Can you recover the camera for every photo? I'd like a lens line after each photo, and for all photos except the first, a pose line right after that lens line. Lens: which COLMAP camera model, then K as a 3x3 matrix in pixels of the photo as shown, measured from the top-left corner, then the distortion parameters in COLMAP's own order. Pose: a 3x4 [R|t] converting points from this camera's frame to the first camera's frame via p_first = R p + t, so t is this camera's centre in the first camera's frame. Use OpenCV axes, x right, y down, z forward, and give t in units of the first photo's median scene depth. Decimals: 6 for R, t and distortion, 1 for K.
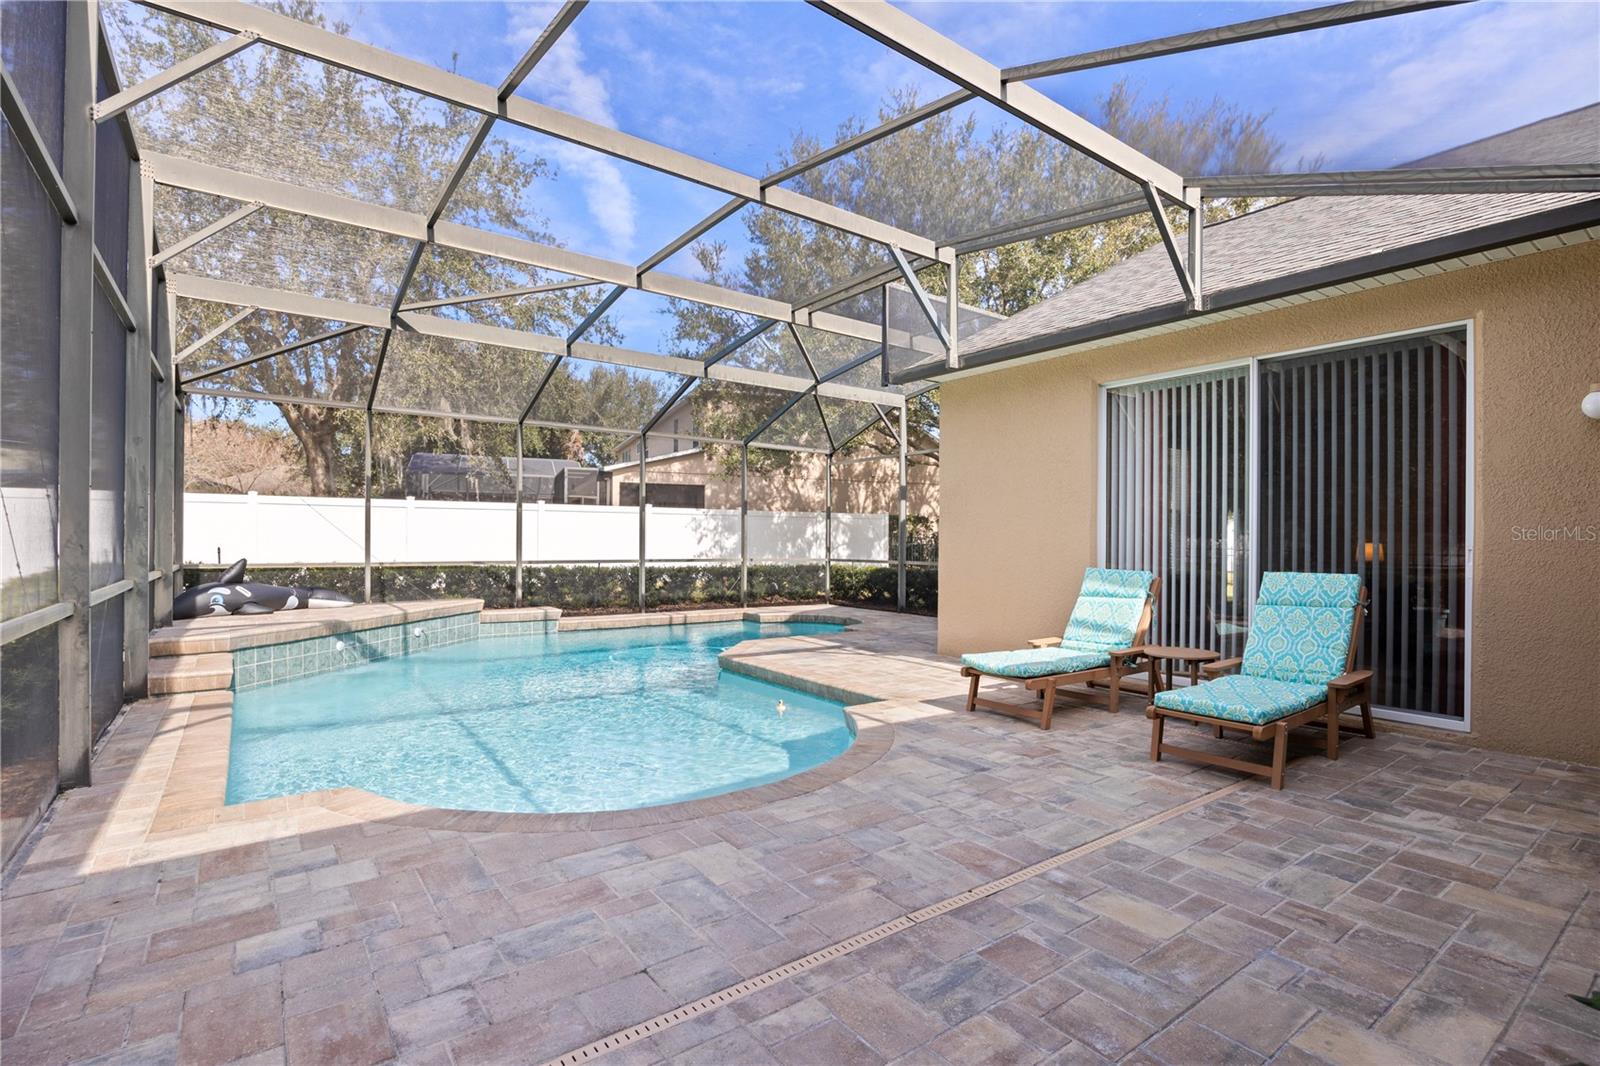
lens RADIAL K [[750.0, 0, 807.8], [0, 750.0, 539.1], [0, 0, 1]] dist [-0.011365, -0.000283]
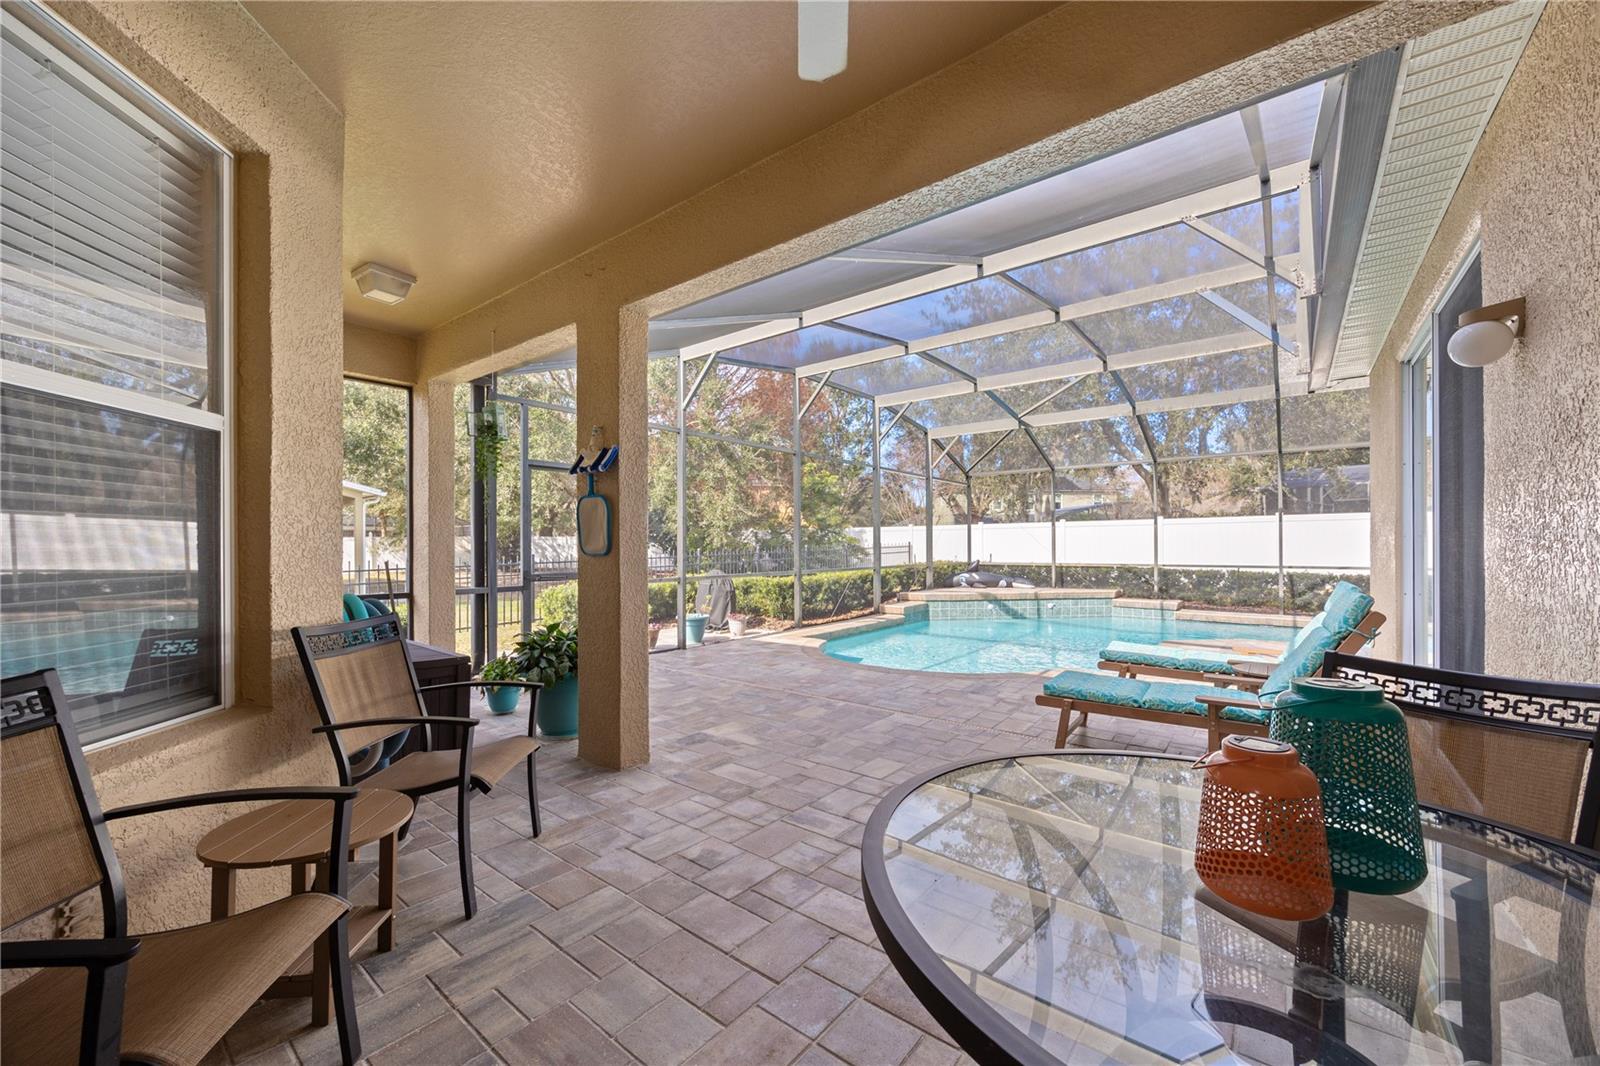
lens RADIAL K [[609.0, 0, 804.3], [0, 609.0, 543.0], [0, 0, 1]] dist [-0.002436, 0.000022]
pose [[0.257166, -0.012497, -0.966286, 1.511007], [0.008792, 0.999905, -0.010592, -0.009638], [0.966327, -0.005772, 0.257252, 0.317781]]
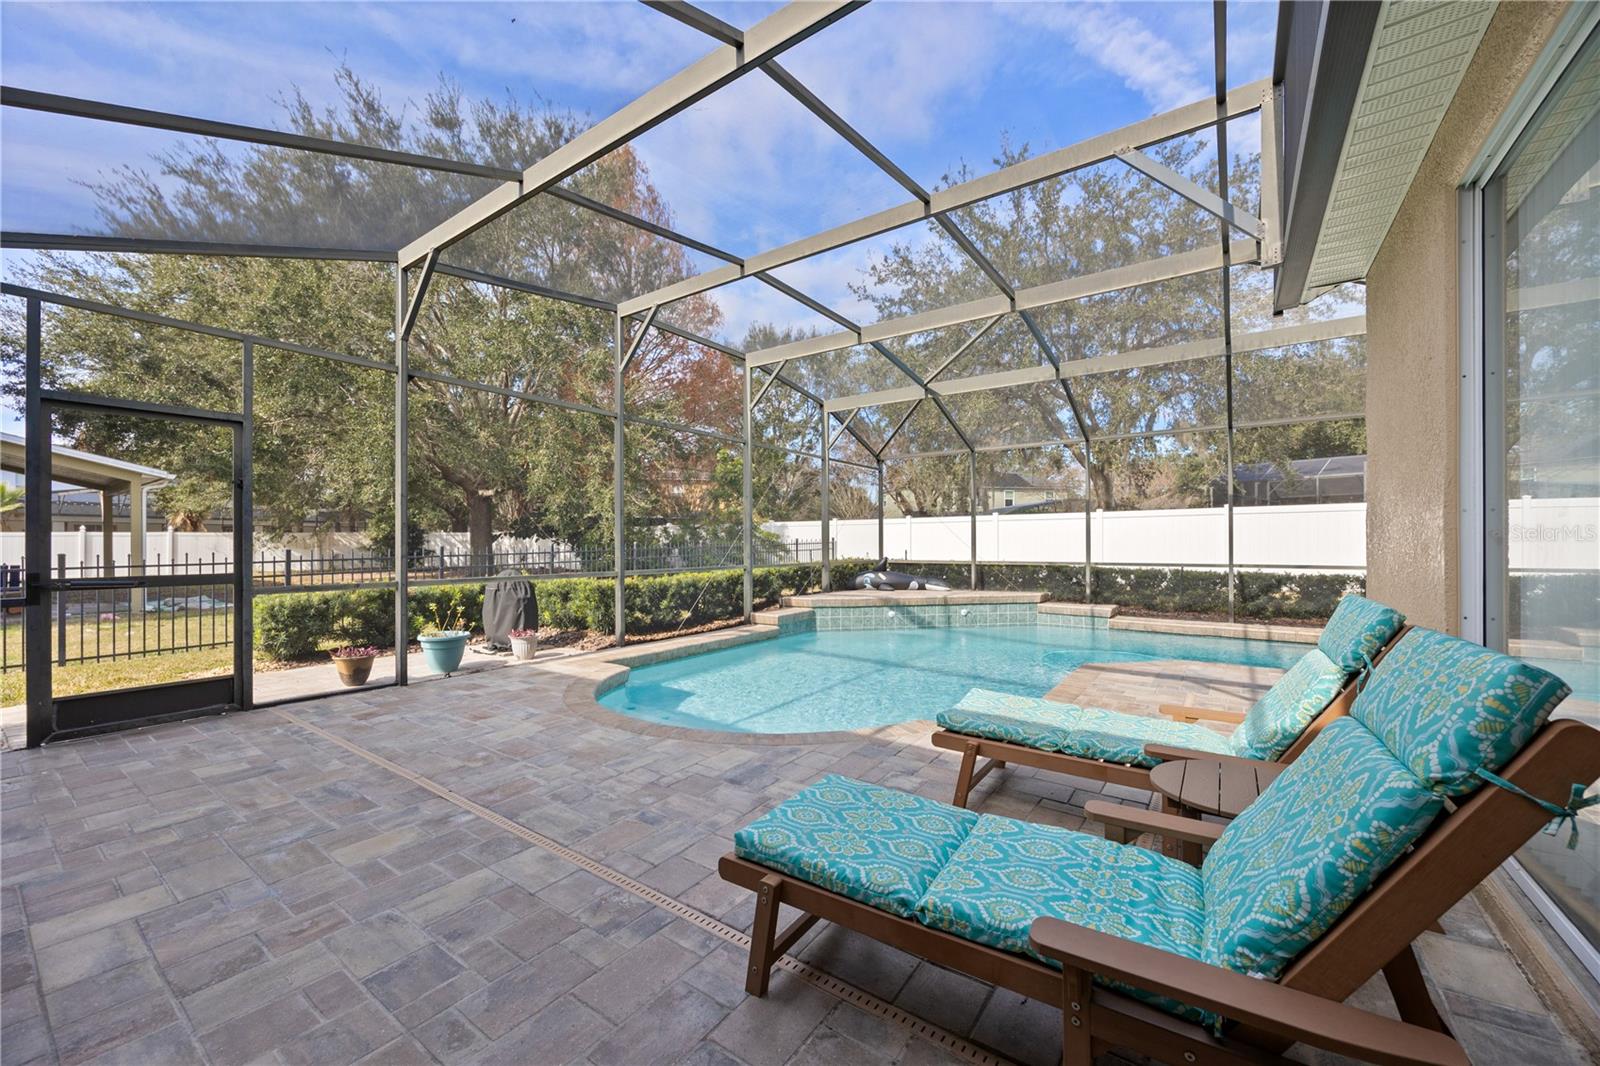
lens RADIAL K [[609.0, 0, 800.3], [0, 609.0, 541.6], [0, 0, 1]] dist [-0.002436, 0.000022]
pose [[0.307996, -0.011263, -0.951321, 1.063798], [0.007903, 0.999926, -0.009280, 0.007569], [0.951355, -0.004660, 0.308063, 0.888487]]
